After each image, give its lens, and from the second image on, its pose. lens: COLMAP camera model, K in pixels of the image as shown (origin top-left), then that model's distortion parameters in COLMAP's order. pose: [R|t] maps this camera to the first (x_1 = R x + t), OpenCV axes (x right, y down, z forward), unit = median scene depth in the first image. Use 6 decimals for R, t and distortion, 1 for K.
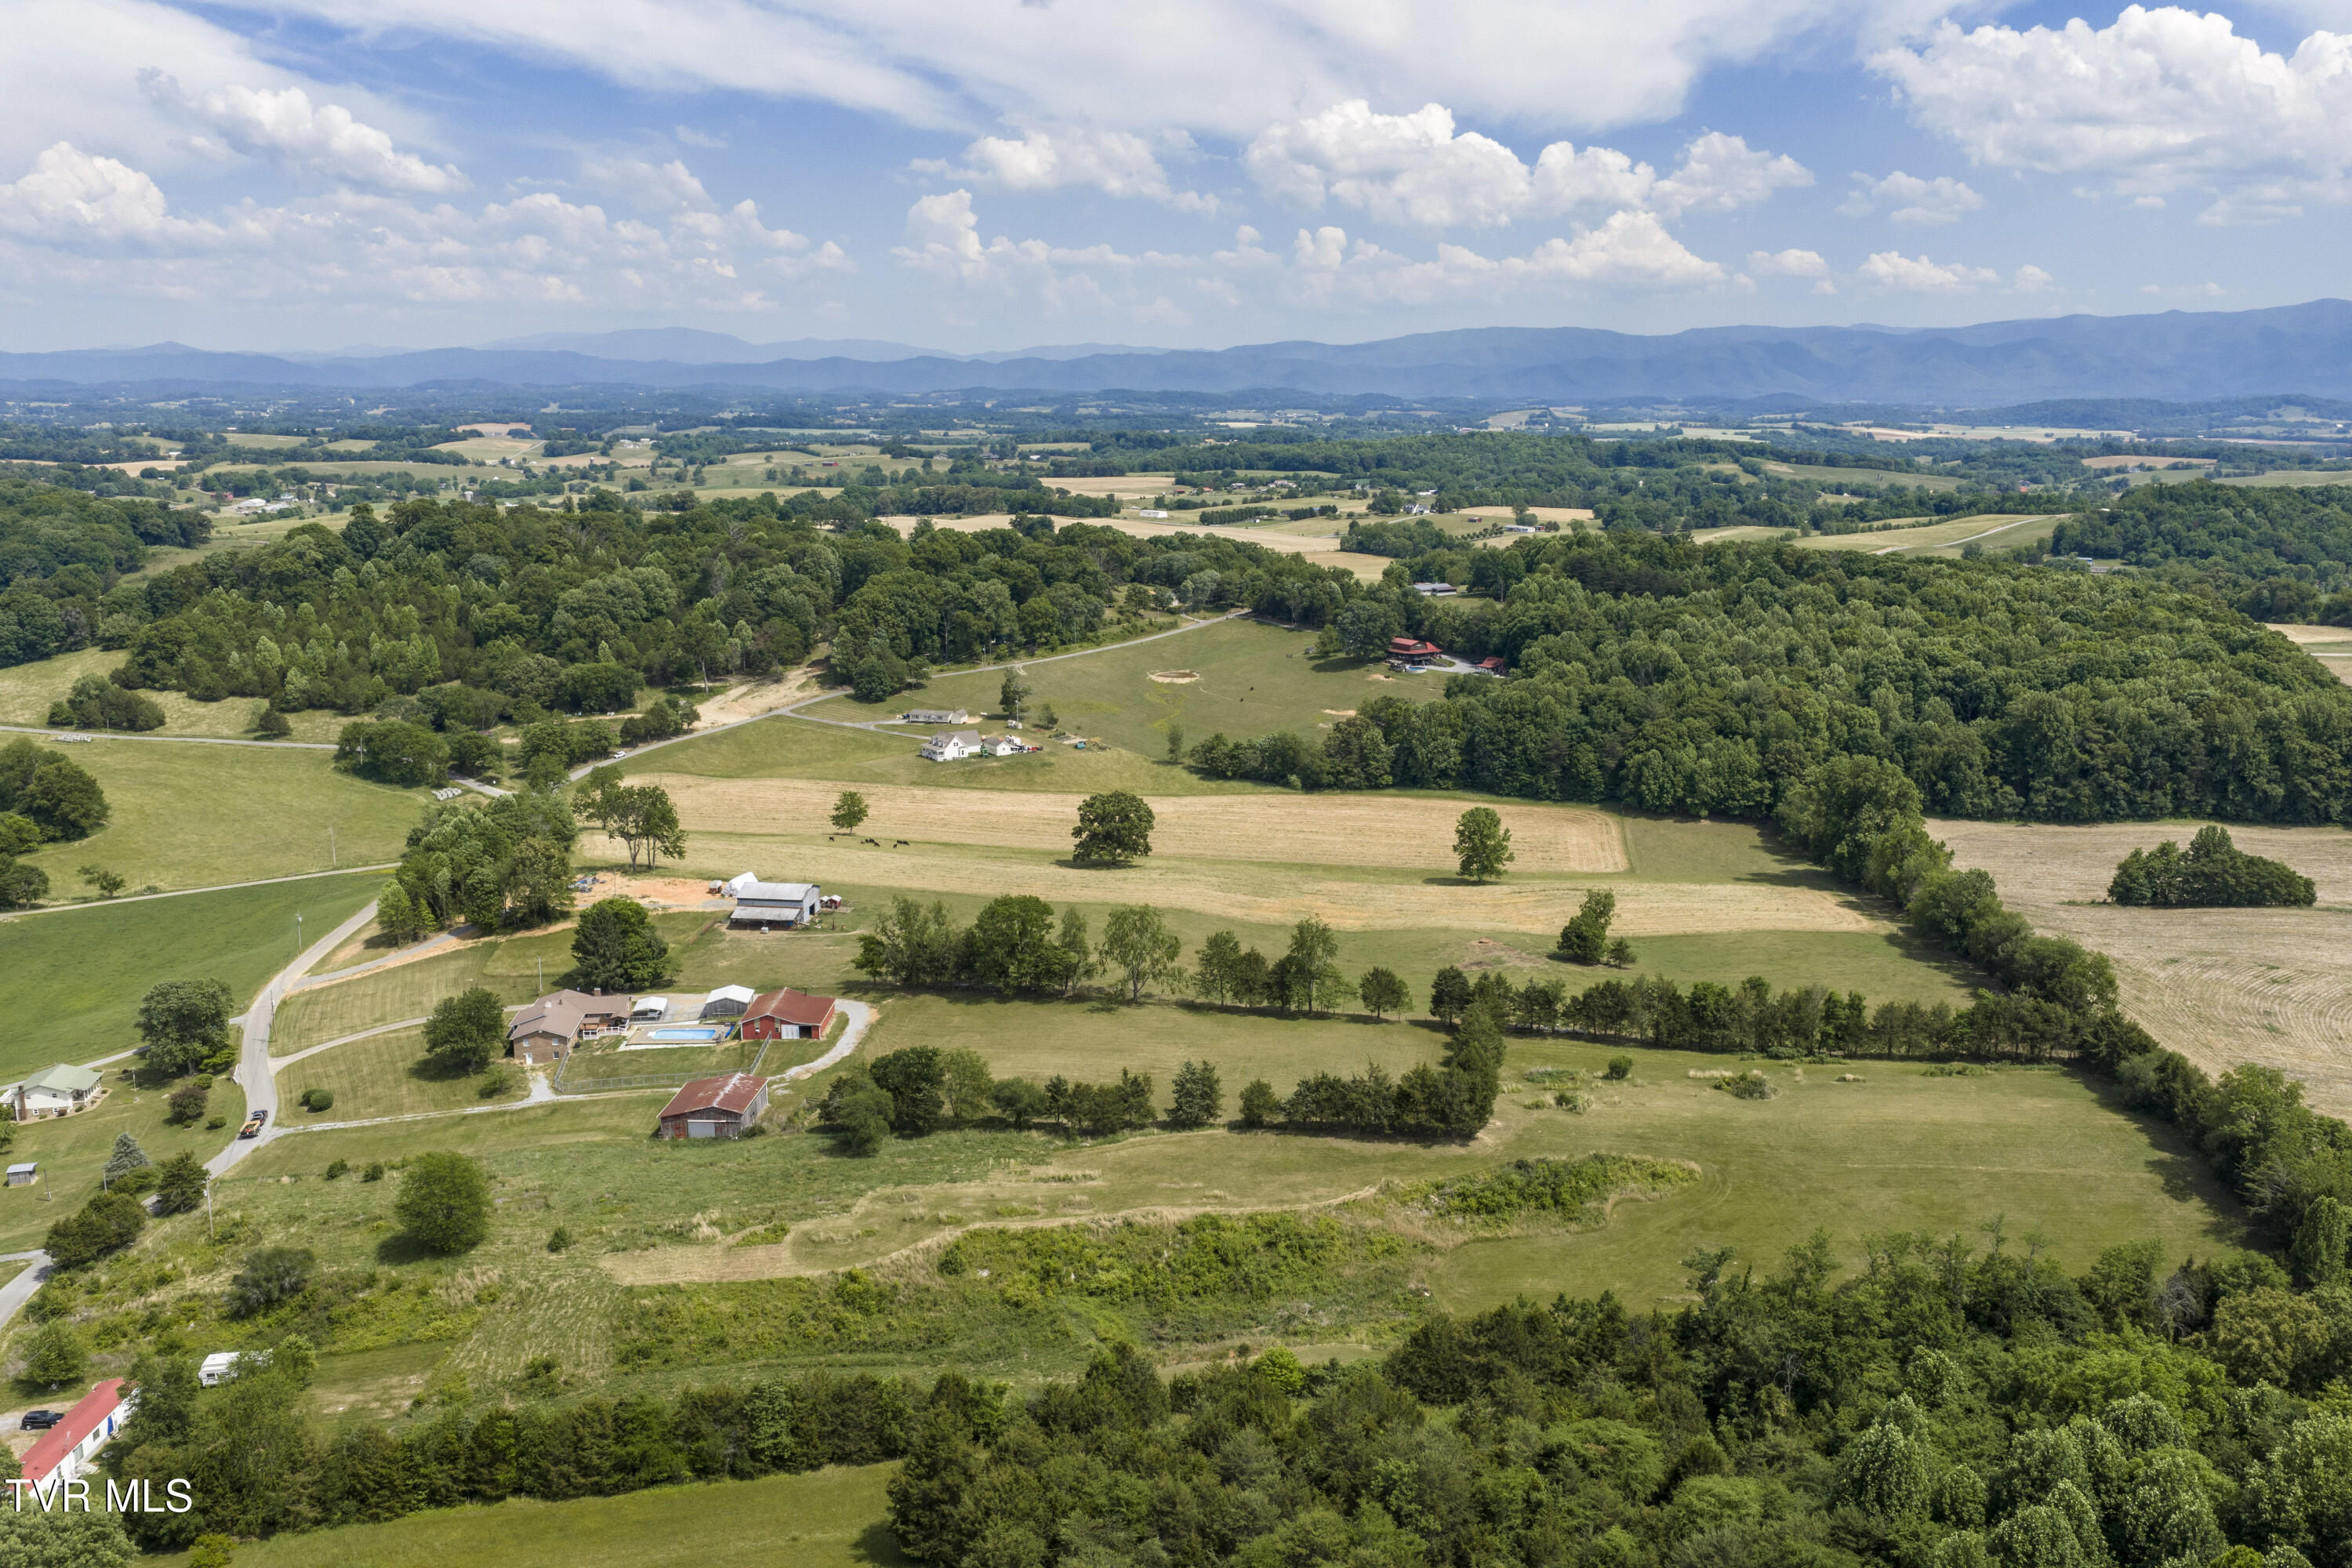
lens RADIAL K [[1943.7, 0, 1183.3], [0, 1943.7, 776.0], [0, 0, 1]] dist [0.017706, -0.026532]
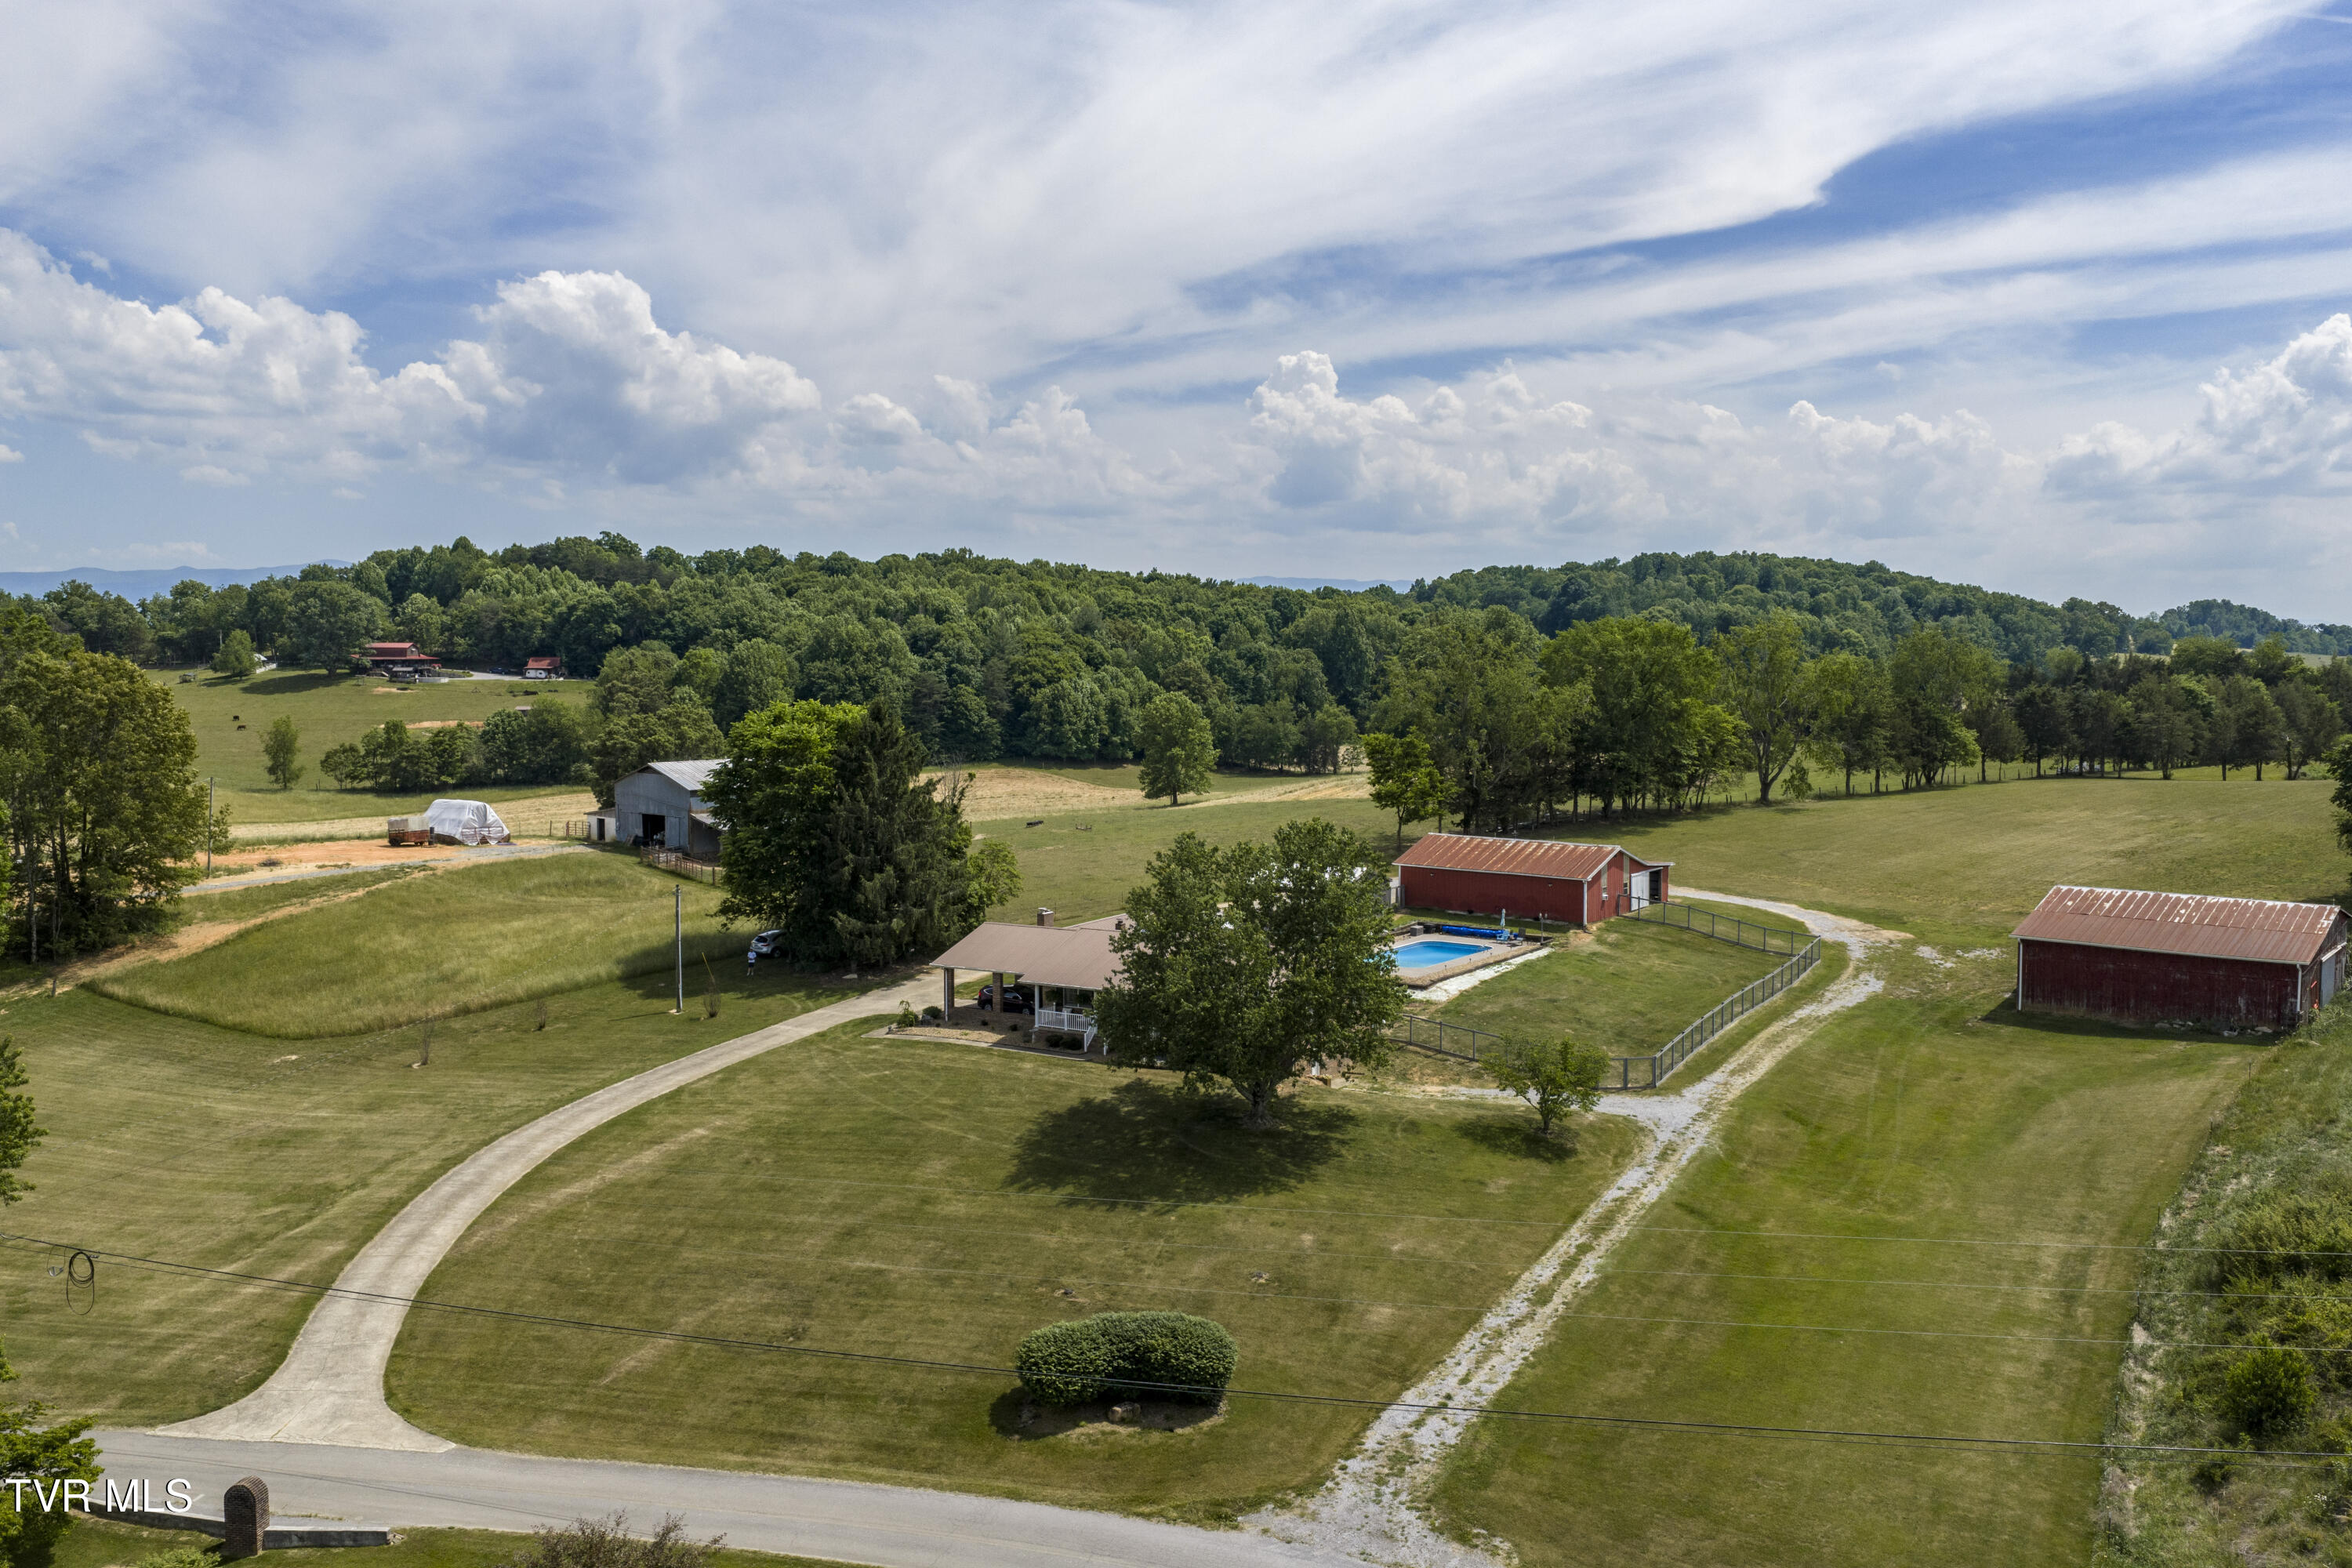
lens RADIAL K [[1943.7, 0, 1183.1], [0, 1943.7, 802.0], [0, 0, 1]] dist [0.017706, -0.026532]
pose [[0.588048, -0.068225, 0.805943, -0.262985], [0.163448, 0.985902, -0.035799, 0.051523], [-0.792139, 0.152782, 0.590909, 0.382564]]
